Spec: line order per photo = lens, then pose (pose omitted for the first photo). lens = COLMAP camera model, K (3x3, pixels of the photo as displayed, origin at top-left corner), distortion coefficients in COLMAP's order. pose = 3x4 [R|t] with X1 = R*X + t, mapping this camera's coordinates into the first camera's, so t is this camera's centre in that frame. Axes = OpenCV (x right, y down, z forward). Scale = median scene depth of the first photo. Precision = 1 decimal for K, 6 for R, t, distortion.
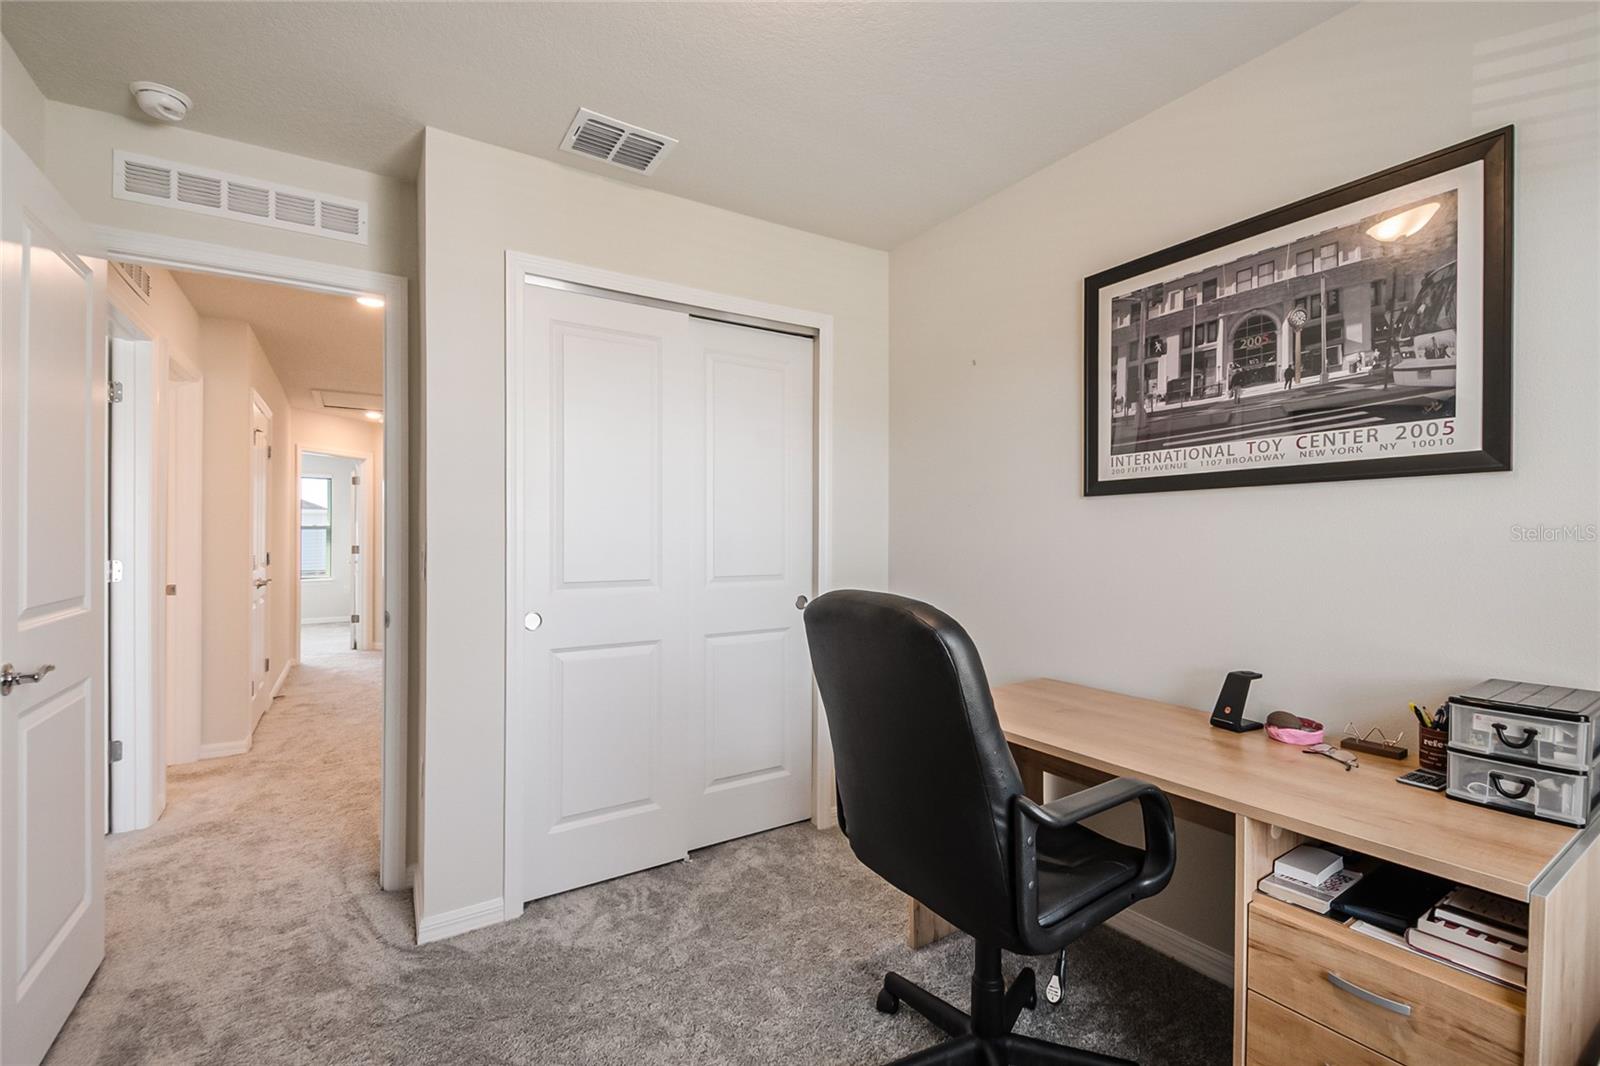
lens RADIAL K [[698.8, 0, 803.9], [0, 698.8, 528.6], [0, 0, 1]] dist [0.015987, -0.008568]
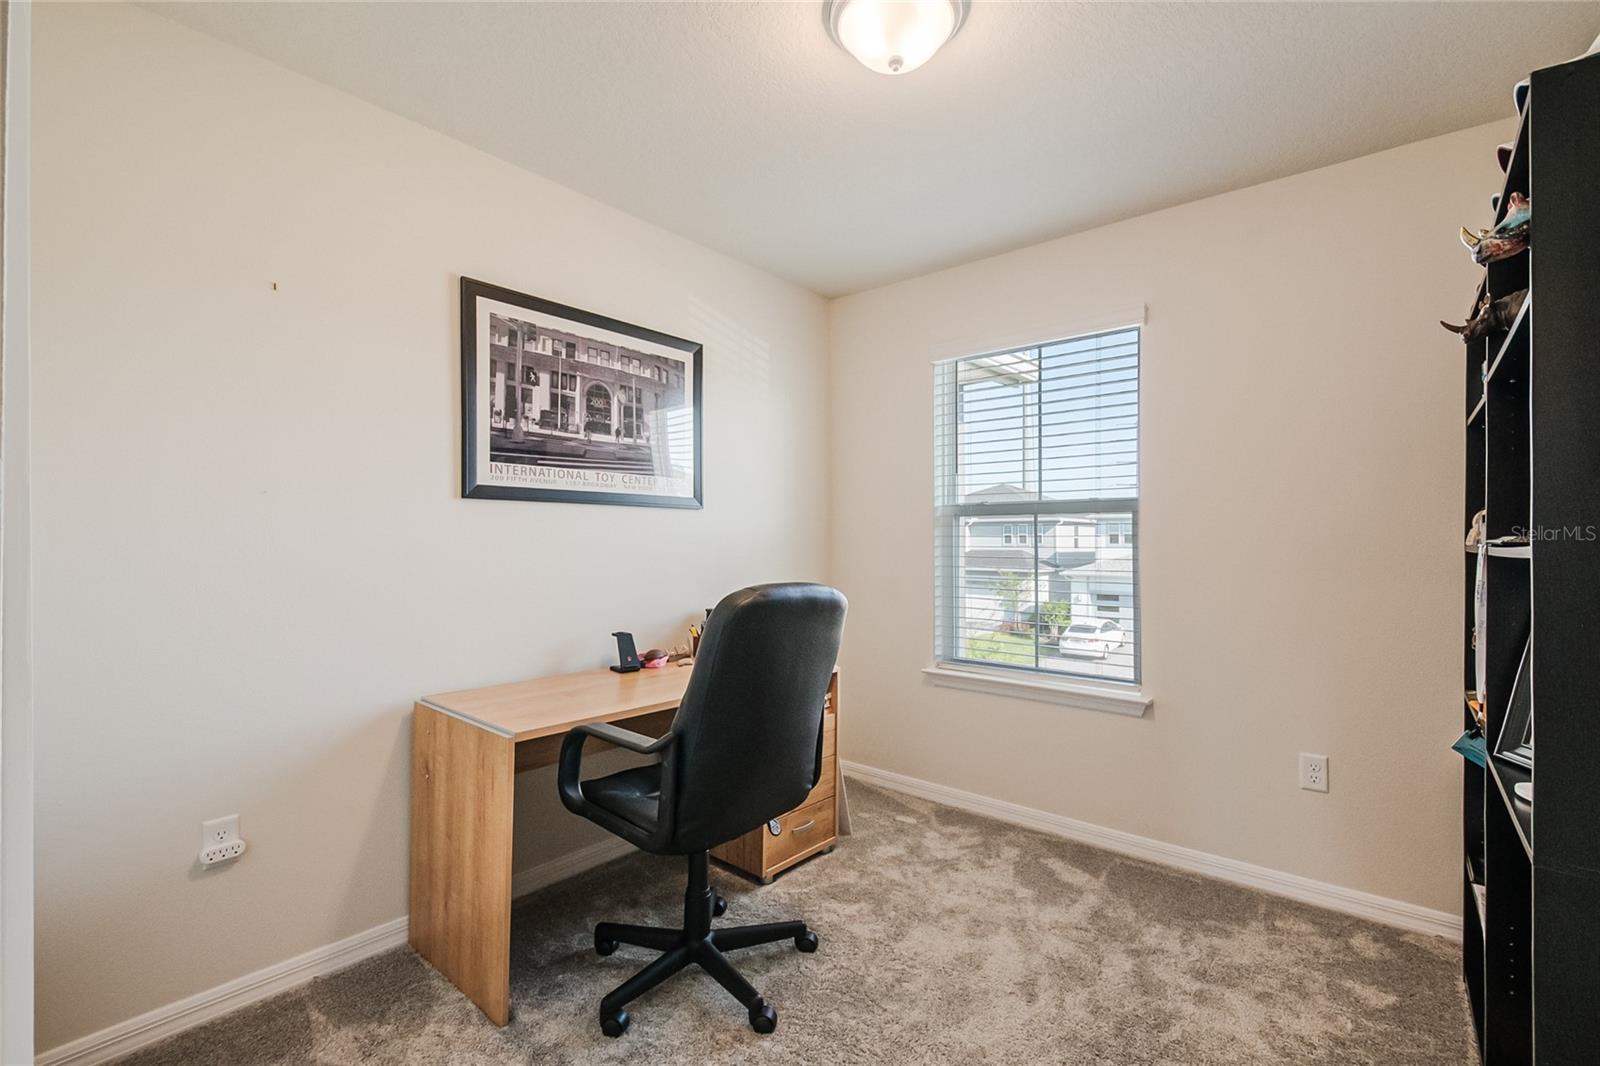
lens RADIAL K [[698.8, 0, 800.4], [0, 698.8, 542.8], [0, 0, 1]] dist [0.015987, -0.008568]
pose [[-0.282265, 0.004518, 0.959326, -0.771614], [-0.011552, 0.999900, -0.008108, 0.022740], [-0.959267, -0.013371, -0.282185, 0.930973]]
